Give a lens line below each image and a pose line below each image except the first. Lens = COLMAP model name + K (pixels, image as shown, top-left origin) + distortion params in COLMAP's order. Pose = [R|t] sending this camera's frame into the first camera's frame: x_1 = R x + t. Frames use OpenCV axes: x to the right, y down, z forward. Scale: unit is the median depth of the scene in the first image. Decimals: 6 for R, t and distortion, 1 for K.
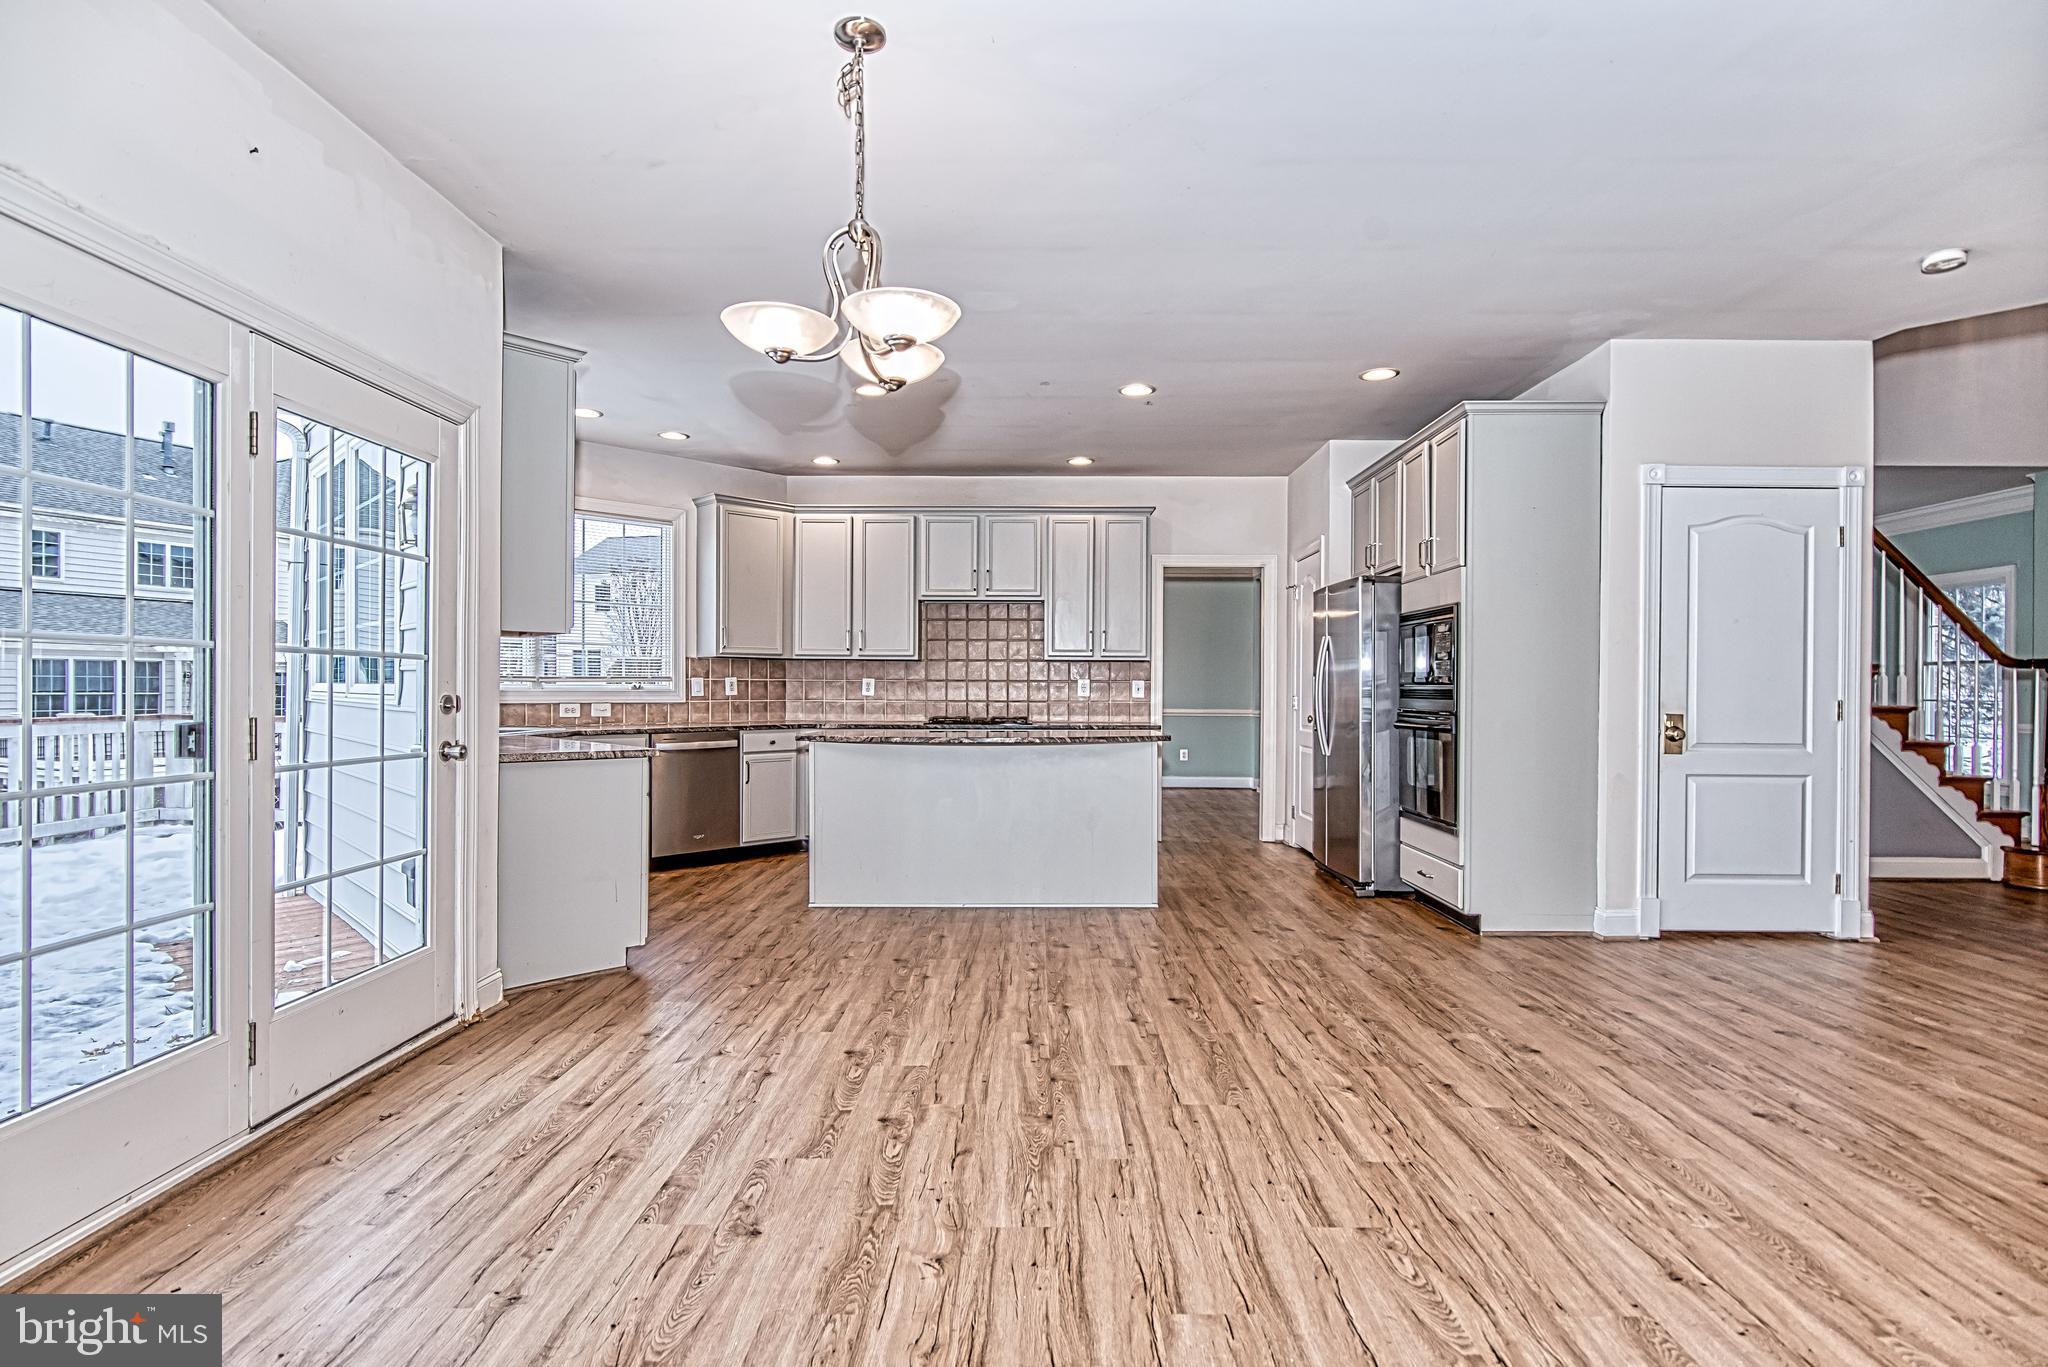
lens RADIAL K [[1009.9, 0, 1021.1], [0, 1009.9, 692.7], [0, 0, 1]] dist [-0.001799, -0.000347]
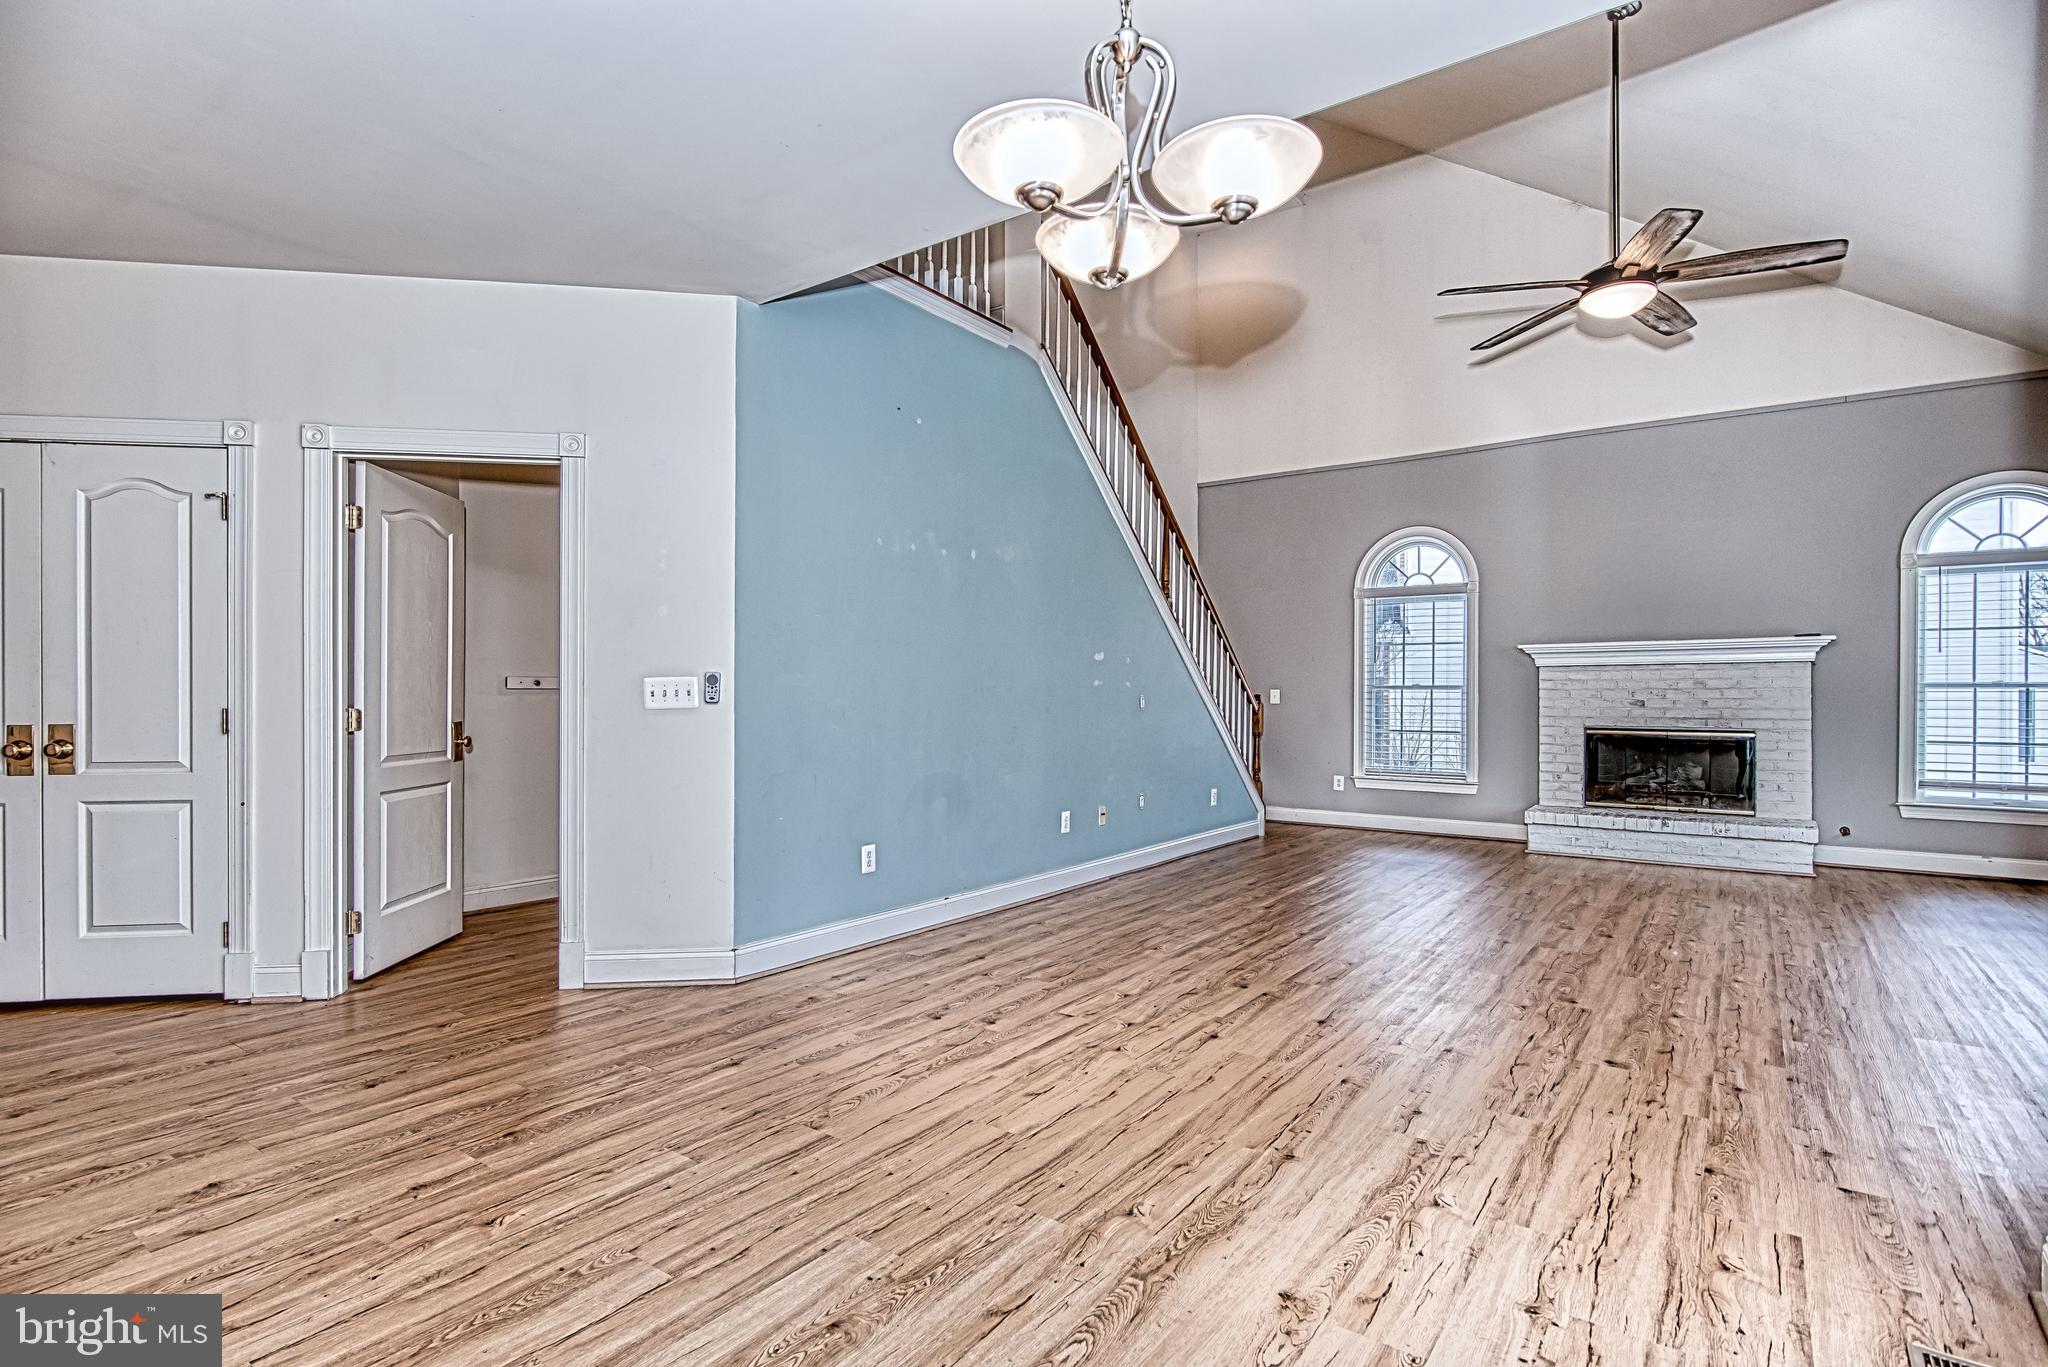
lens RADIAL K [[1009.9, 0, 1021.1], [0, 1009.9, 692.7], [0, 0, 1]] dist [-0.001799, -0.000347]
pose [[-0.817899, -0.002124, 0.575358, -0.260374], [-0.002483, 0.999997, 0.000161, -0.004185], [-0.575356, -0.001297, -0.817902, 0.829186]]
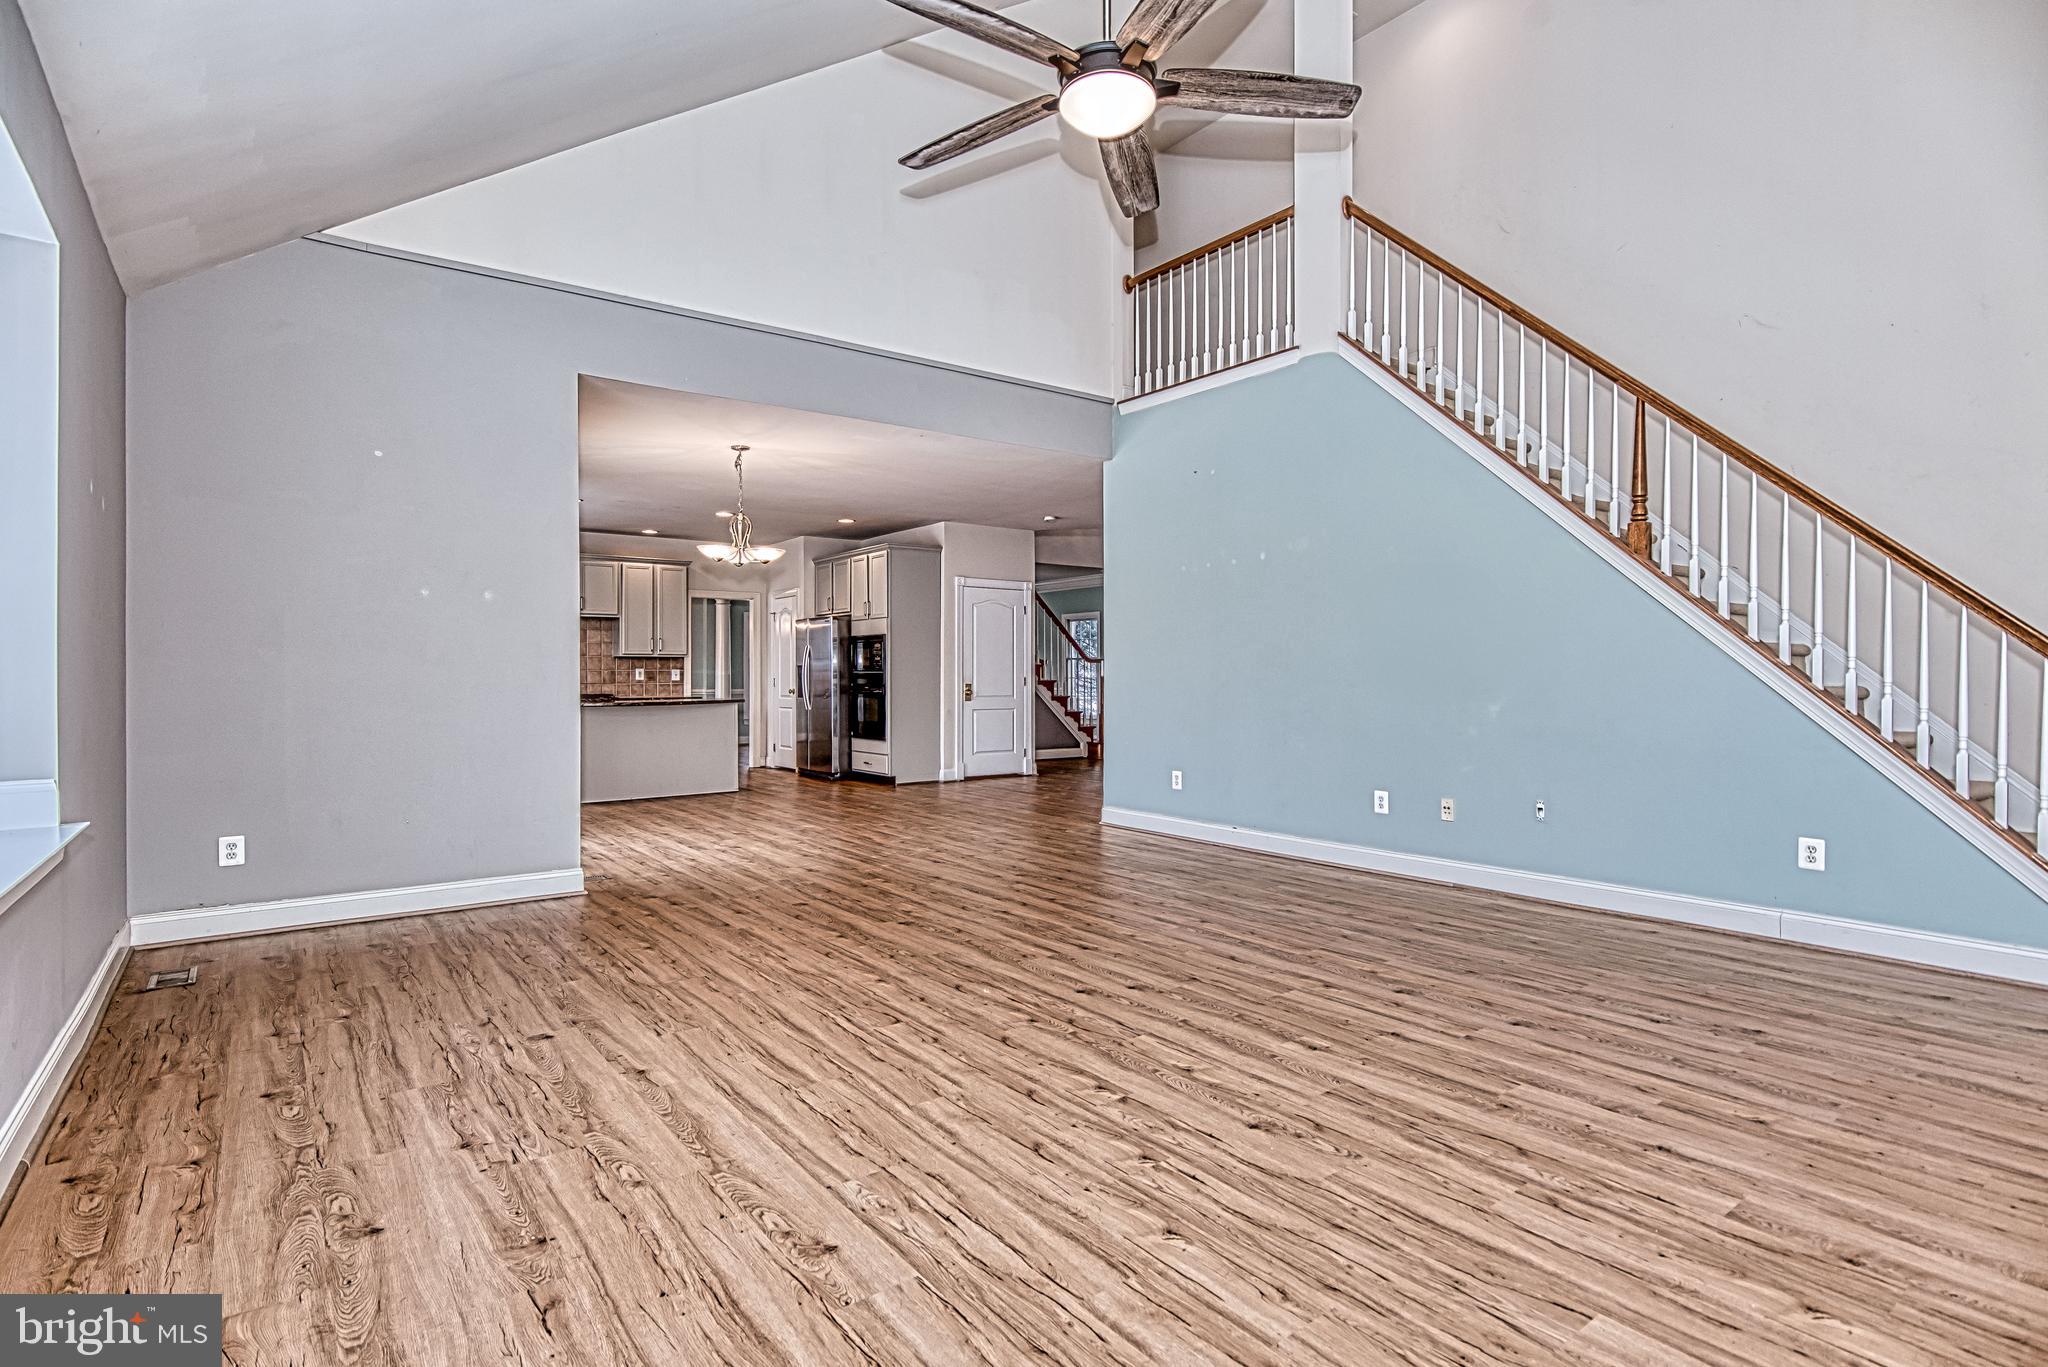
lens RADIAL K [[1027.9, 0, 1028.2], [0, 1027.9, 678.0], [0, 0, 1]] dist [-0.000266, -0.000098]
pose [[0.792328, -0.008812, 0.610032, -0.662465], [0.008115, 0.999959, 0.003905, -0.000272], [-0.610042, 0.001856, 0.792367, -0.925875]]
